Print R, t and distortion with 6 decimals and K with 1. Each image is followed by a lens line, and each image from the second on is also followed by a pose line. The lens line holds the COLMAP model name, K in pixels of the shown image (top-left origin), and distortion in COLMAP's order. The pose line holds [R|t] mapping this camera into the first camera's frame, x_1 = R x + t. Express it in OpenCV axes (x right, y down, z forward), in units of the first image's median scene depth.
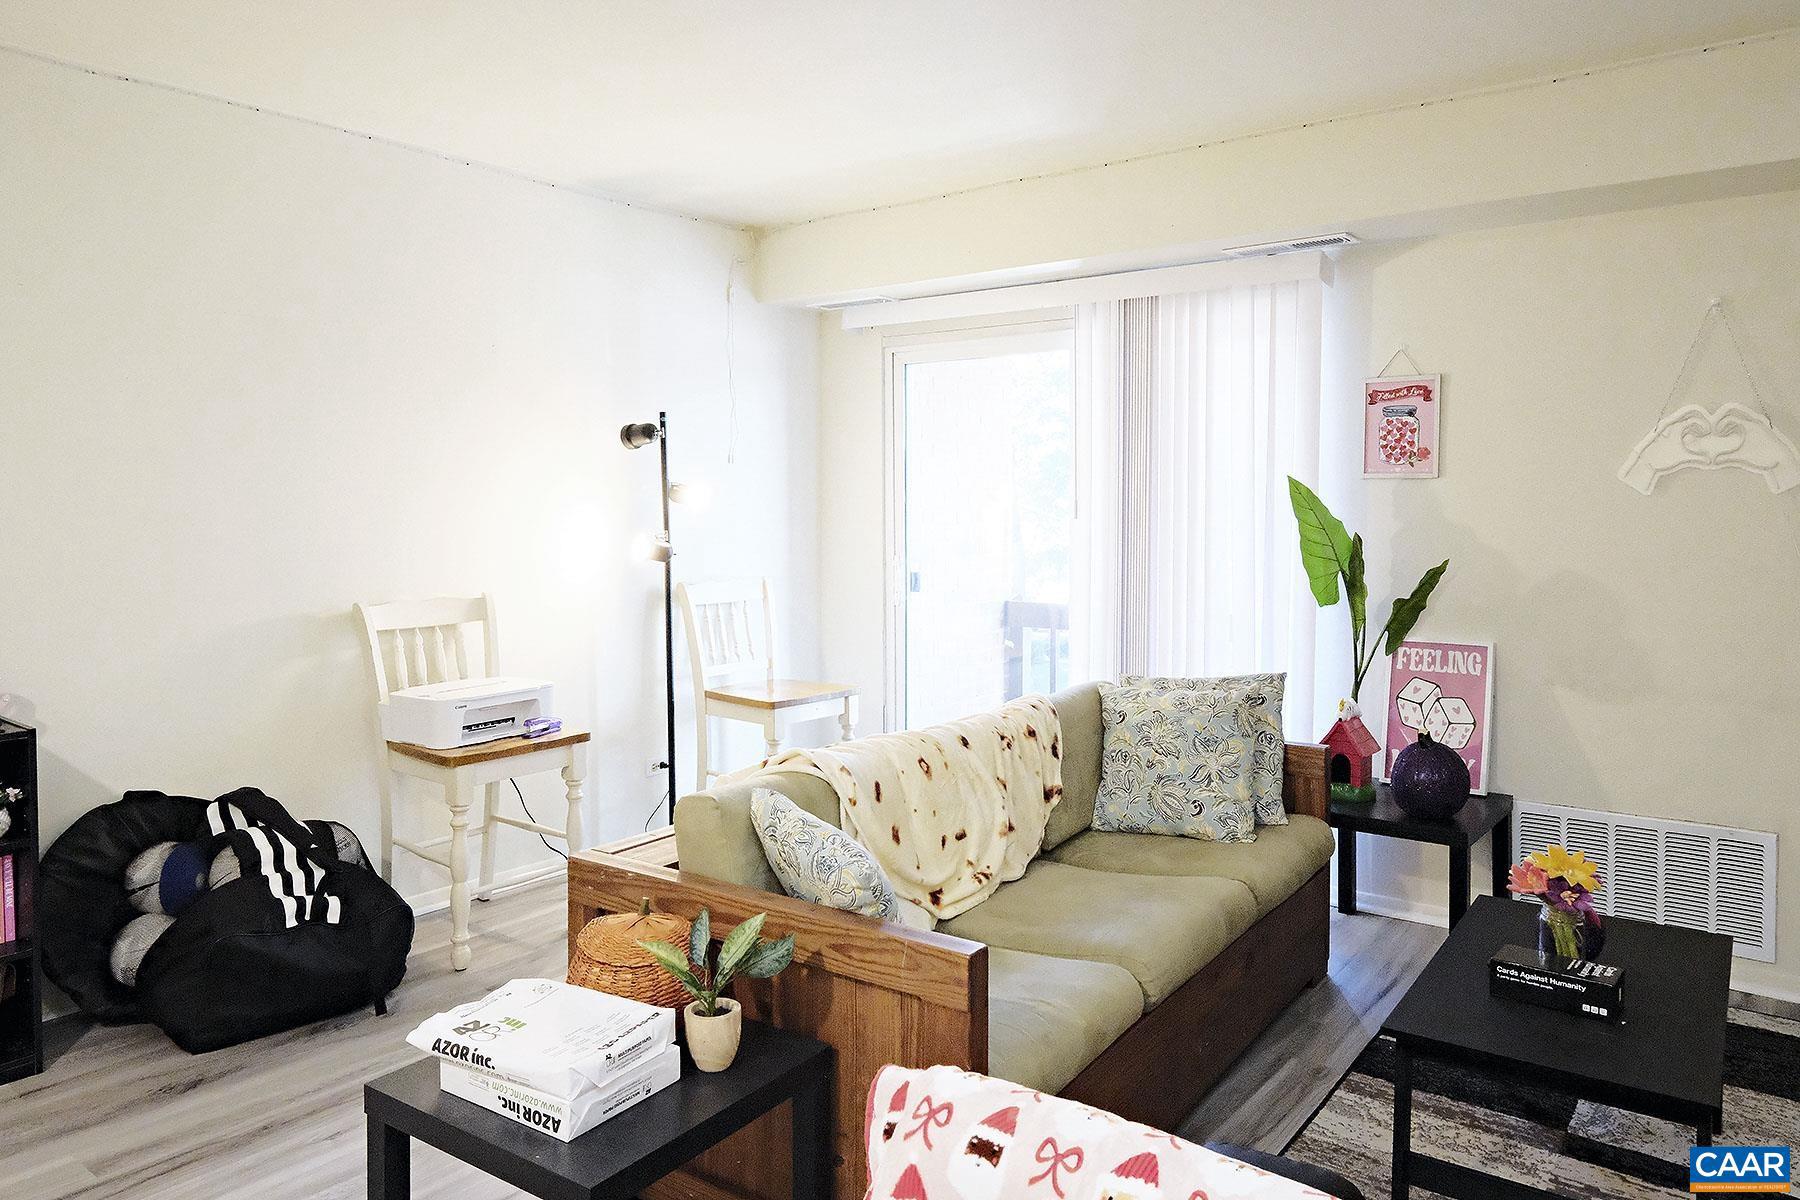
lens RADIAL K [[1193.8, 0, 898.4], [0, 1193.8, 594.3], [0, 0, 1]] dist [0.002495, 0.000579]
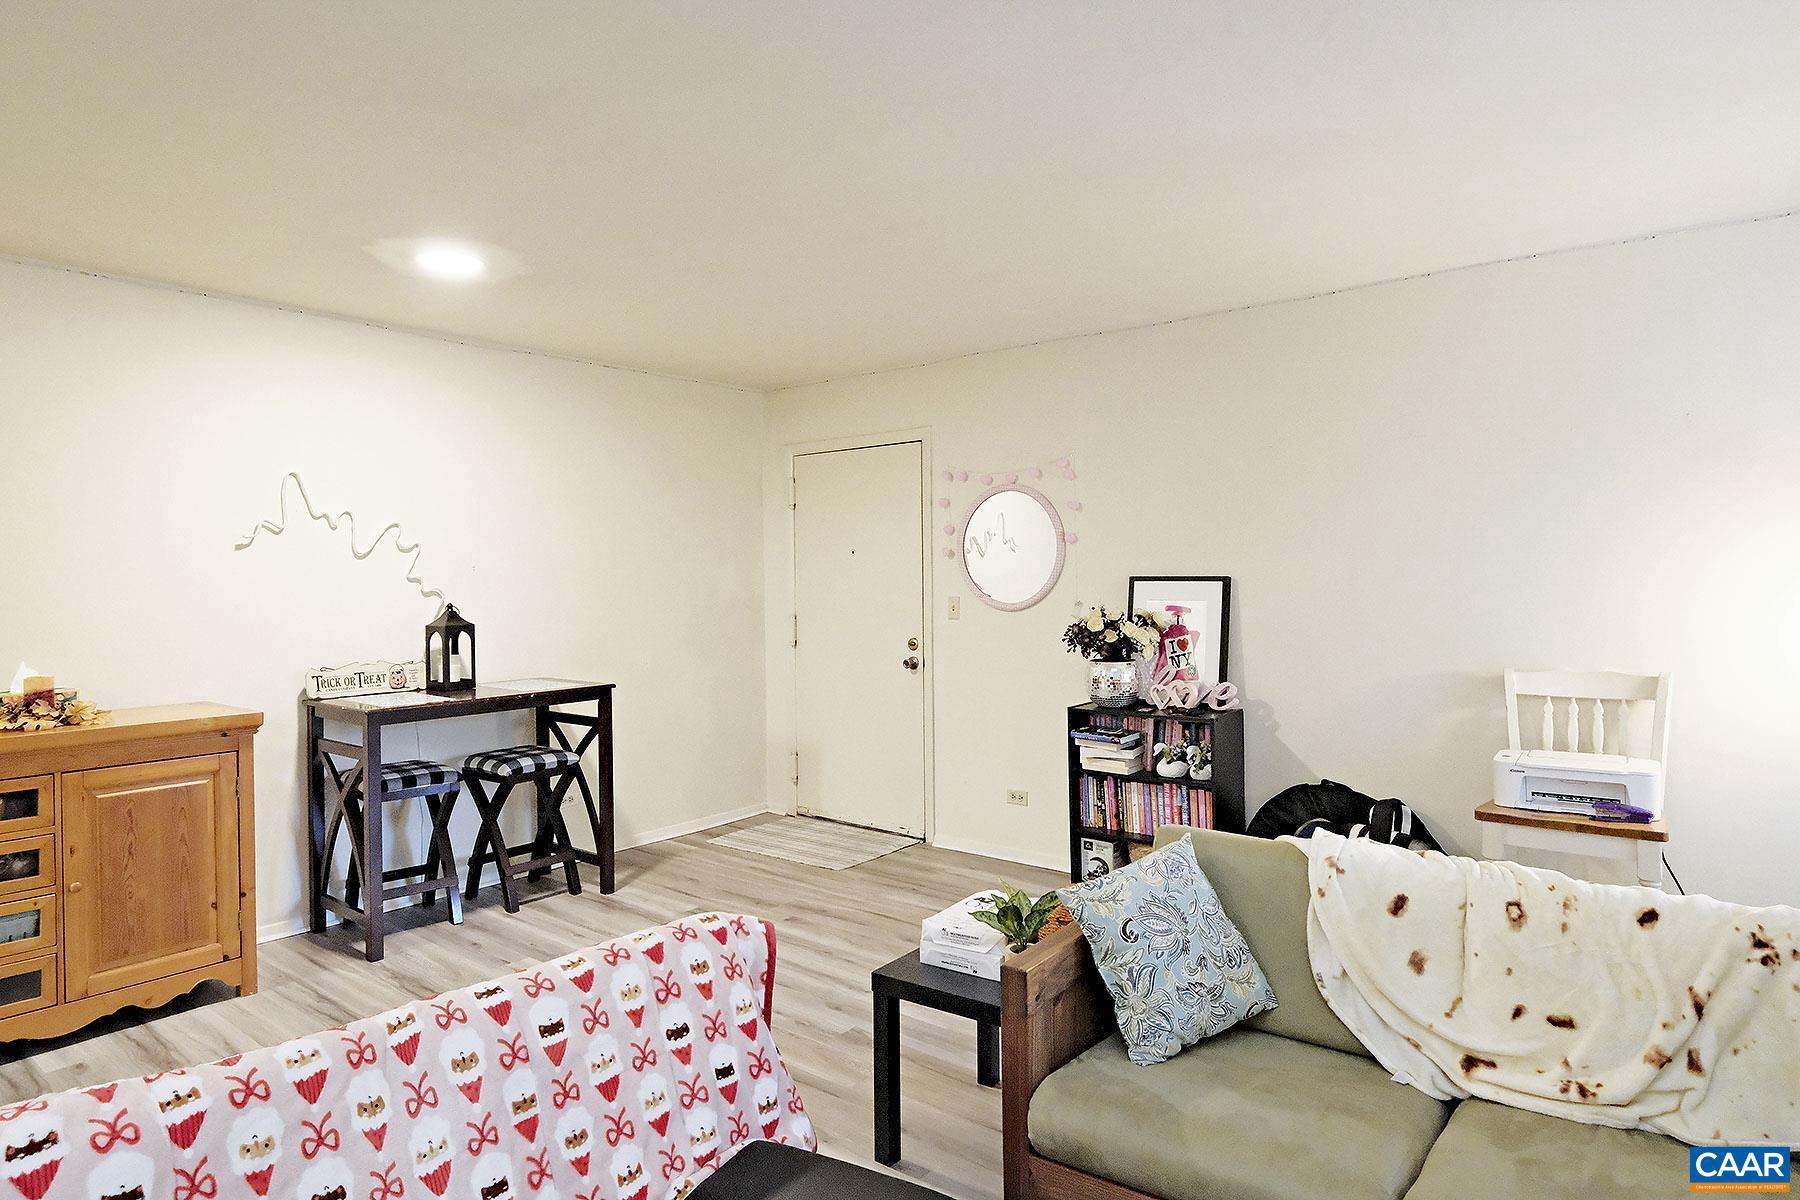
lens RADIAL K [[998.9, 0, 897.7], [0, 998.9, 598.4], [0, 0, 1]] dist [0.000085, 0.000064]
pose [[-0.023770, 0.013144, -0.999631, 0.623724], [-0.054131, 0.998430, 0.014415, -0.050296], [0.998251, 0.054454, -0.023021, 0.508780]]
